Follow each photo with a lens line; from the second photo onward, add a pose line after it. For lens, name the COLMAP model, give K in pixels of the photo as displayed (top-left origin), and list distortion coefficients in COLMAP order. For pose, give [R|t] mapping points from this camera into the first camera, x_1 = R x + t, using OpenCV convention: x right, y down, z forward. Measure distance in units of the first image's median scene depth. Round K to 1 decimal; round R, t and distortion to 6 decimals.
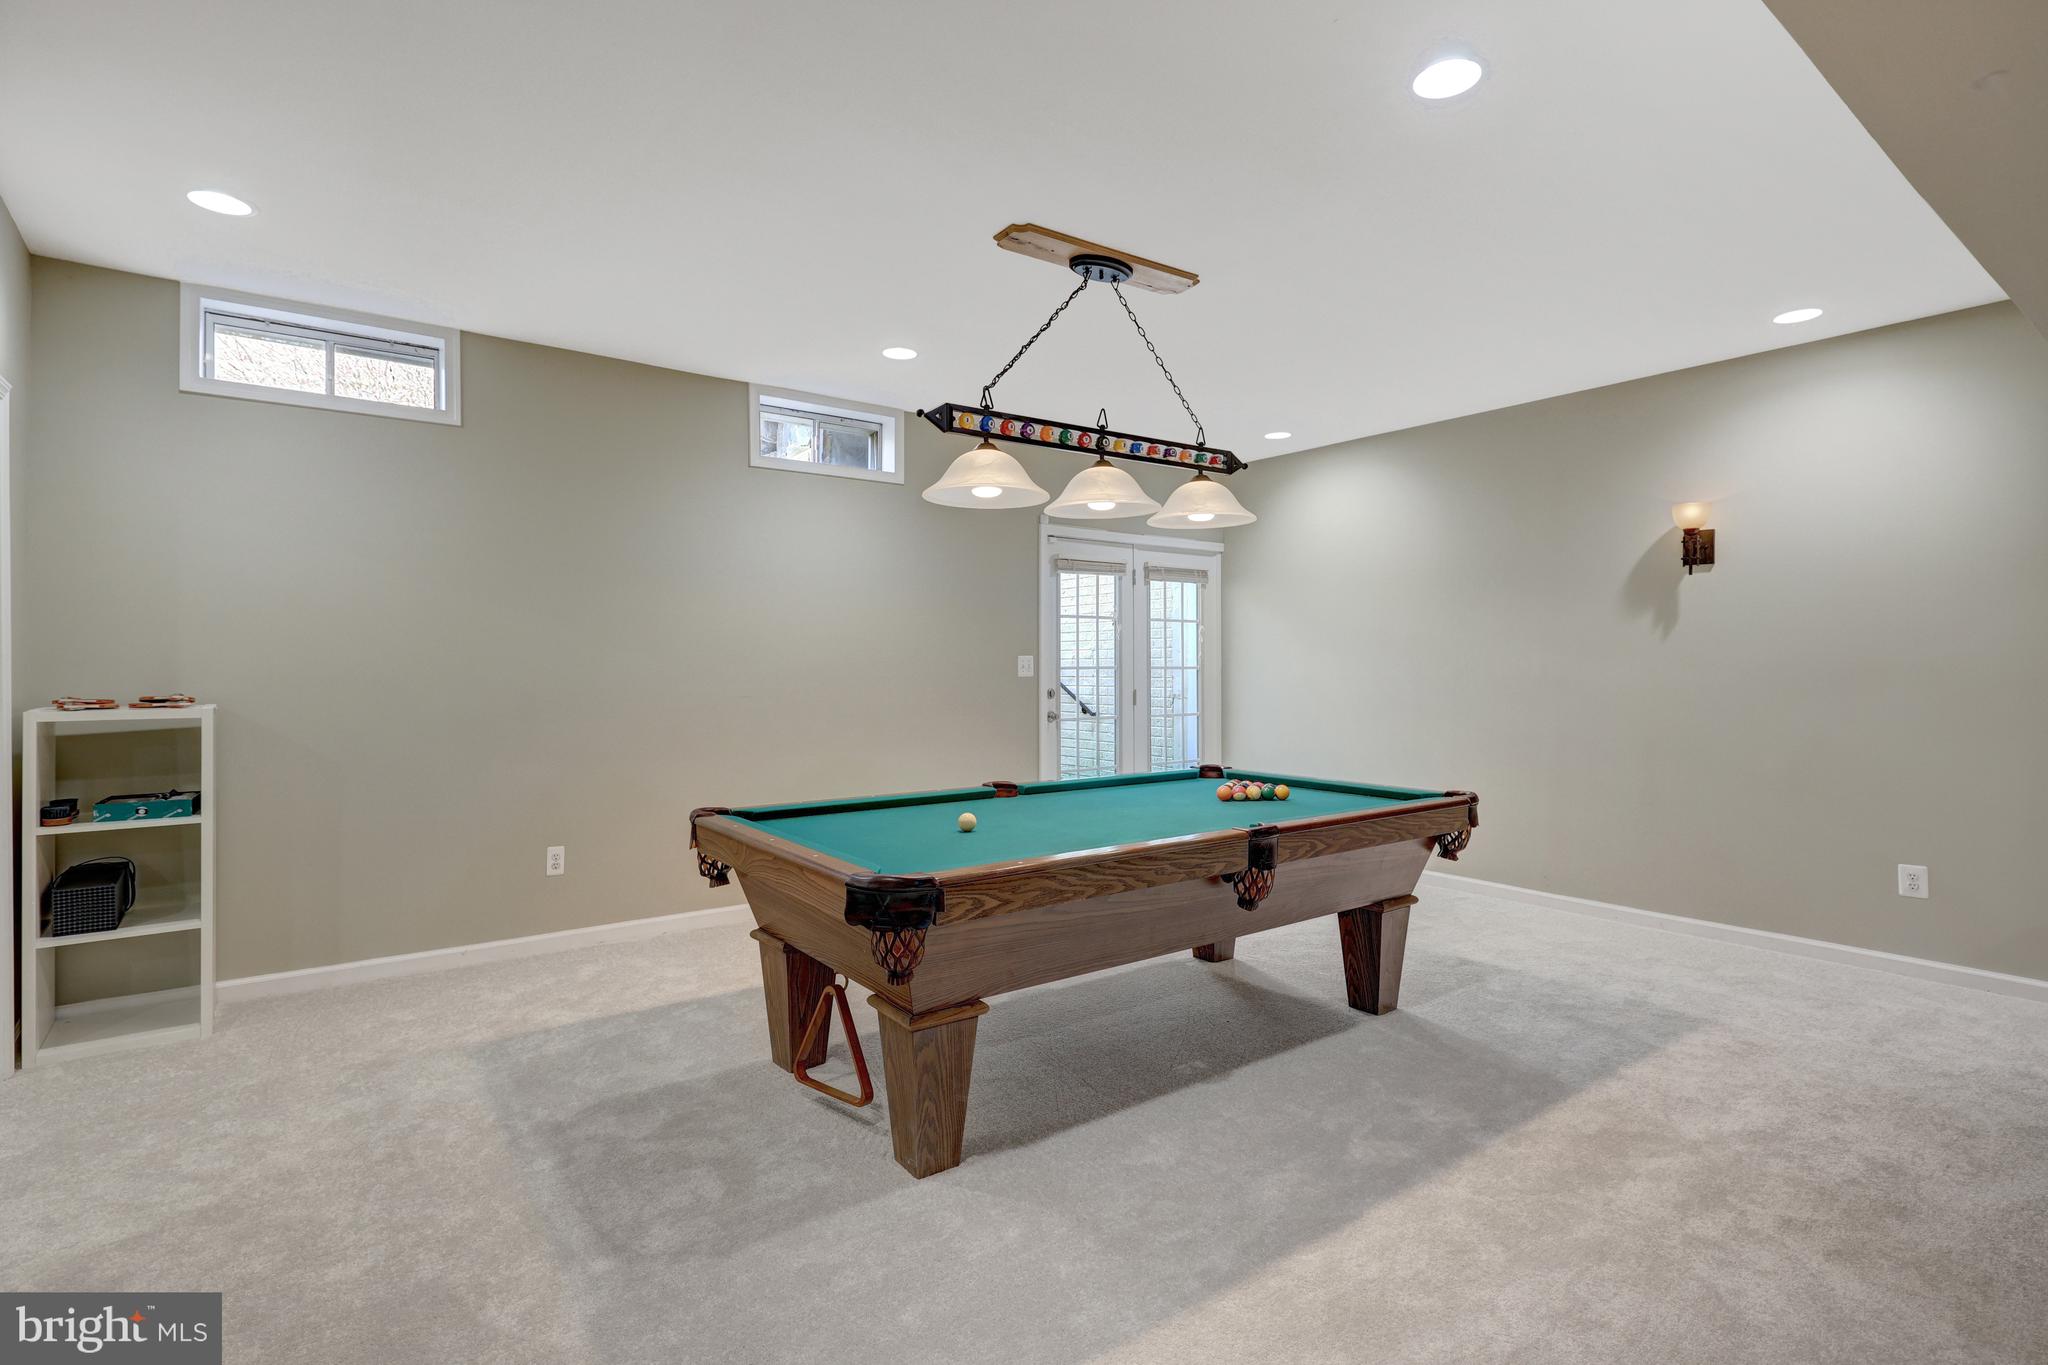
lens RADIAL K [[982.2, 0, 1026.5], [0, 982.2, 664.6], [0, 0, 1]] dist [-0.004381, -0.000841]
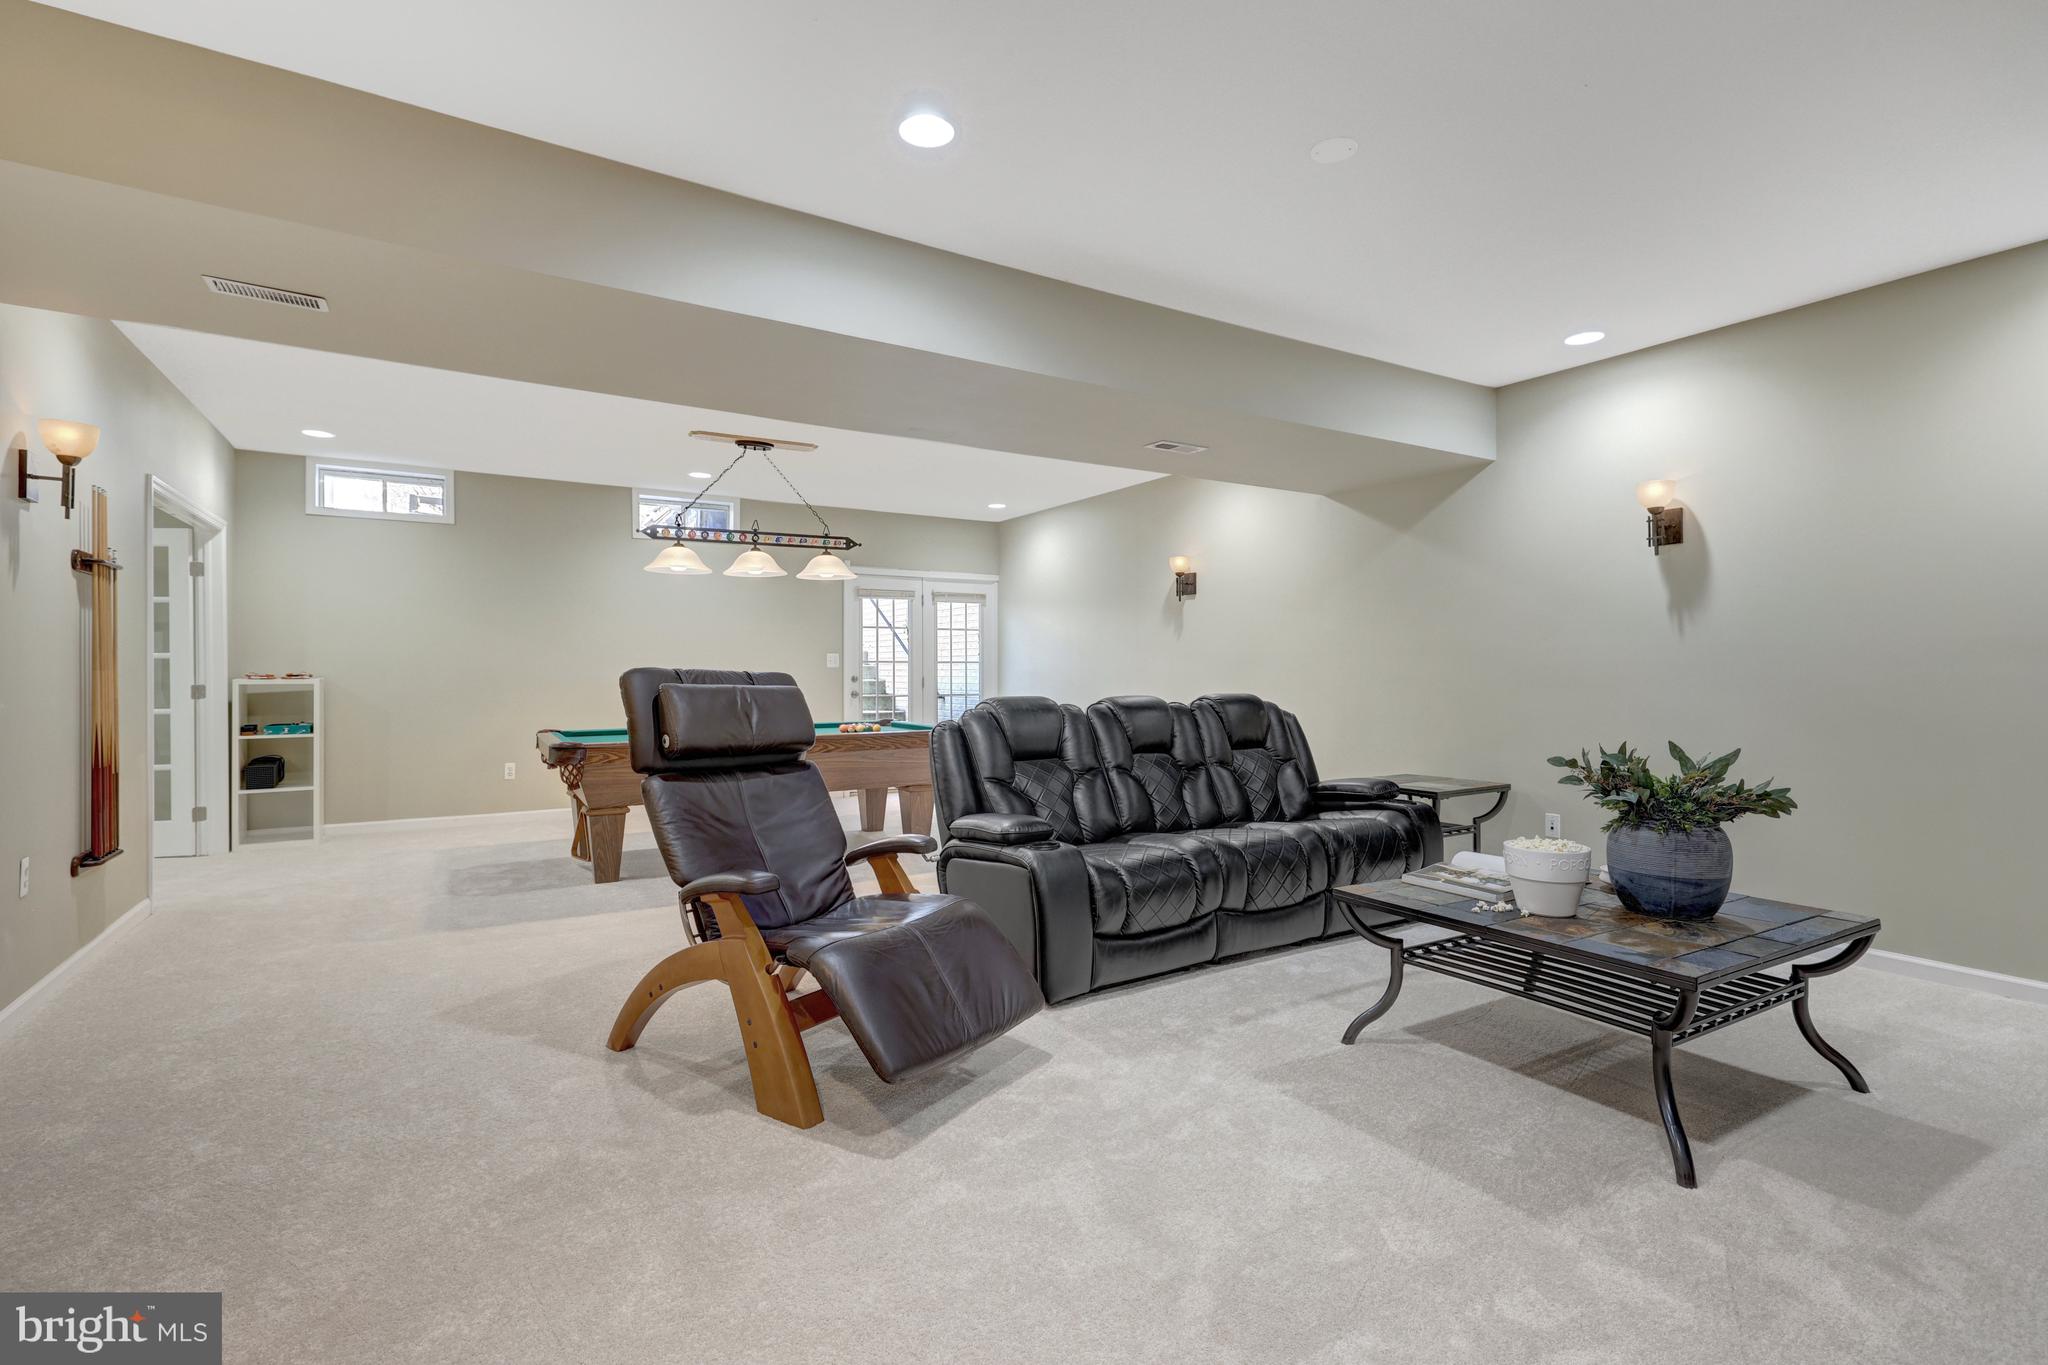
lens RADIAL K [[946.3, 0, 1018.7], [0, 946.3, 662.6], [0, 0, 1]] dist [-0.002134, 0.000016]
pose [[0.994510, -0.001719, -0.104623, 0.748390], [0.001278, 0.999990, -0.004284, 0.019531], [0.104629, 0.004127, 0.994503, -0.728700]]
